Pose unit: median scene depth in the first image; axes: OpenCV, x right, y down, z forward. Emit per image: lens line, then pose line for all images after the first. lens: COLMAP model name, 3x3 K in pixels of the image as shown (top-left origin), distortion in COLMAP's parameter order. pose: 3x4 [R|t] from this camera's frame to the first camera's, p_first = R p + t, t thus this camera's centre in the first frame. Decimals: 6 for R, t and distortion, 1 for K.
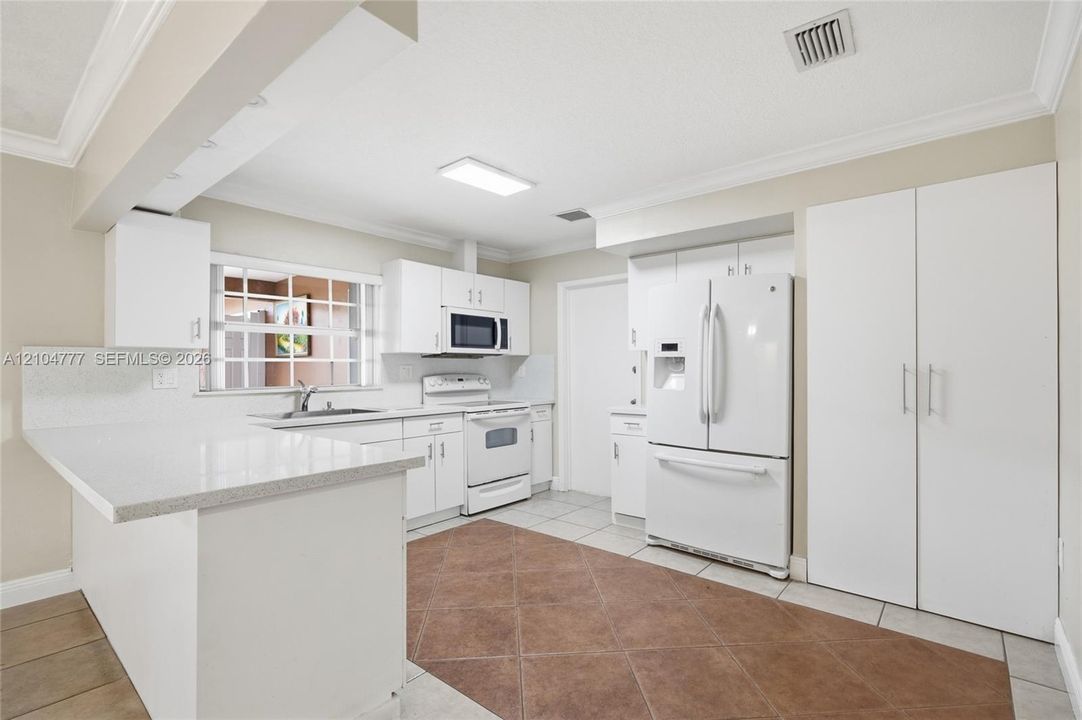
lens RADIAL K [[510.8, 0, 548.9], [0, 510.8, 363.0], [0, 0, 1]] dist [0.001084, 0.000348]
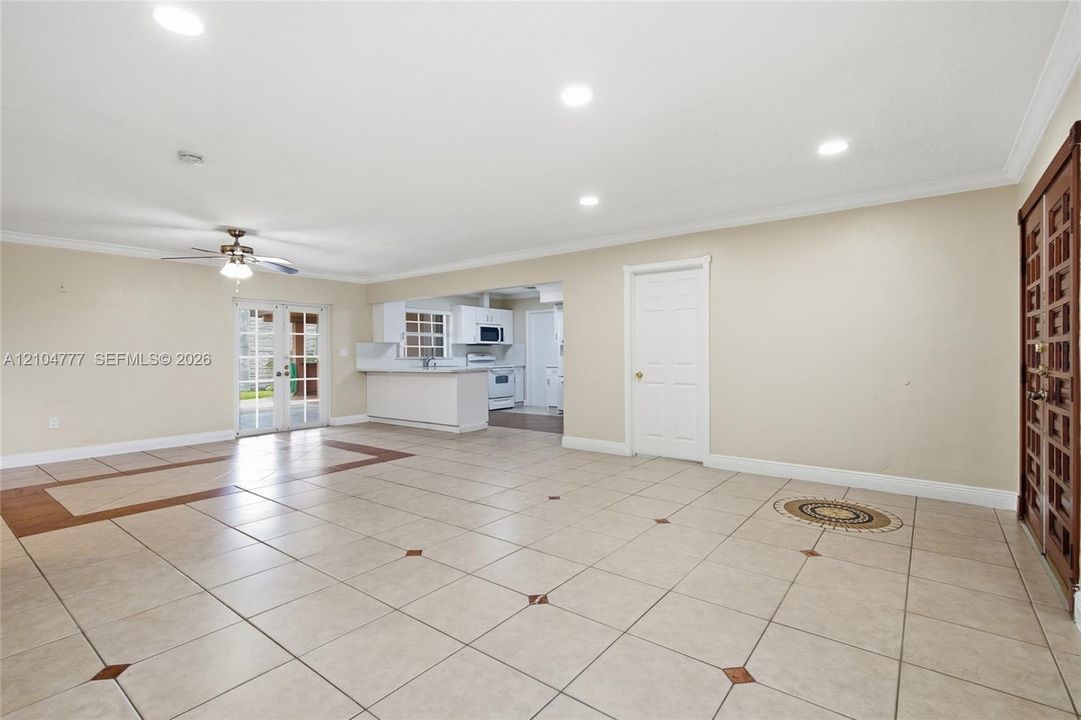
lens RADIAL K [[510.4, 0, 543.6], [0, 510.4, 349.9], [0, 0, 1]] dist [0.001084, 0.000348]
pose [[0.999313, -0.004405, 0.036798, 0.013625], [0.004523, 0.999985, -0.003138, 0.019287], [-0.036784, 0.003302, 0.999318, -1.390291]]
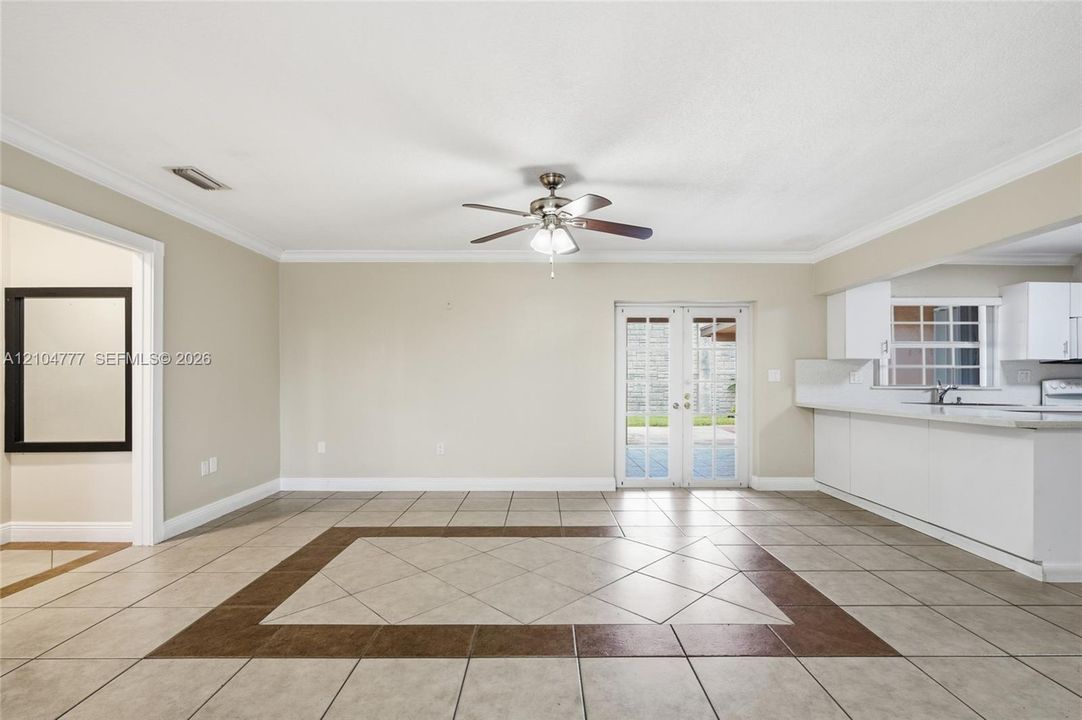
lens RADIAL K [[510.8, 0, 526.7], [0, 510.8, 374.3], [0, 0, 1]] dist [0.001084, 0.000348]
pose [[0.645257, 0.000100, -0.763966, -0.122951], [-0.002485, 0.999995, -0.001968, 0.019409], [0.763962, 0.003169, 0.645254, -0.659339]]
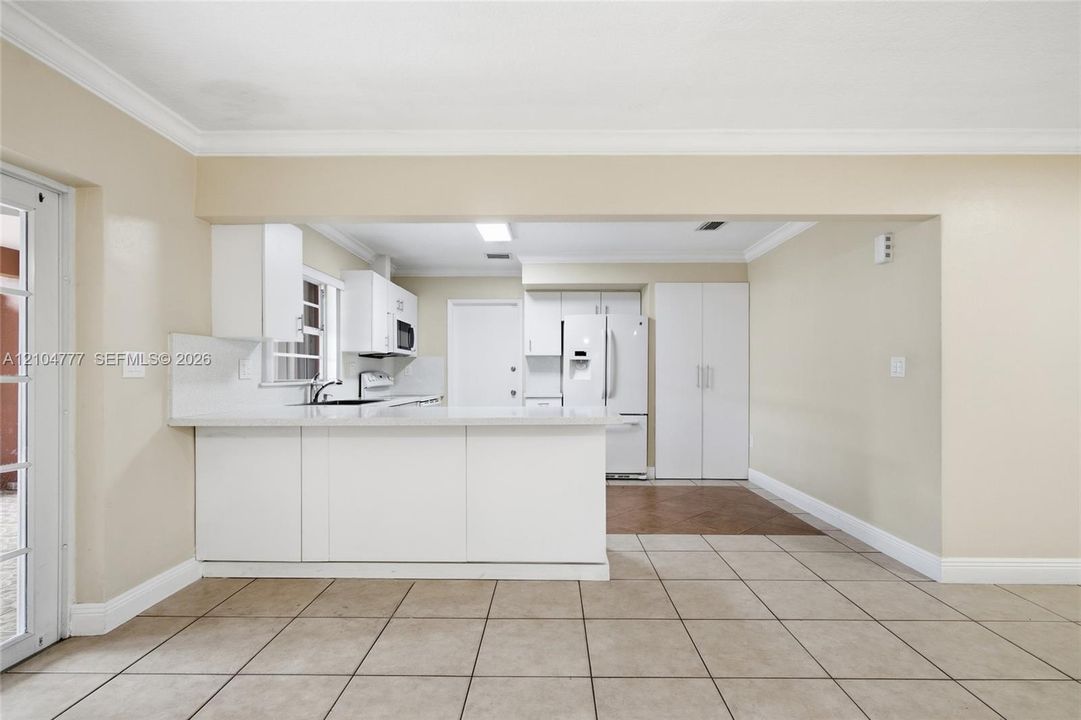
lens RADIAL K [[510.4, 0, 559.3], [0, 510.4, 369.9], [0, 0, 1]] dist [0.001084, 0.000348]
pose [[0.755695, 0.010162, 0.654845, -0.692199], [-0.006684, 0.999947, -0.007804, 0.026833], [-0.654889, 0.001521, 0.755723, -0.140981]]
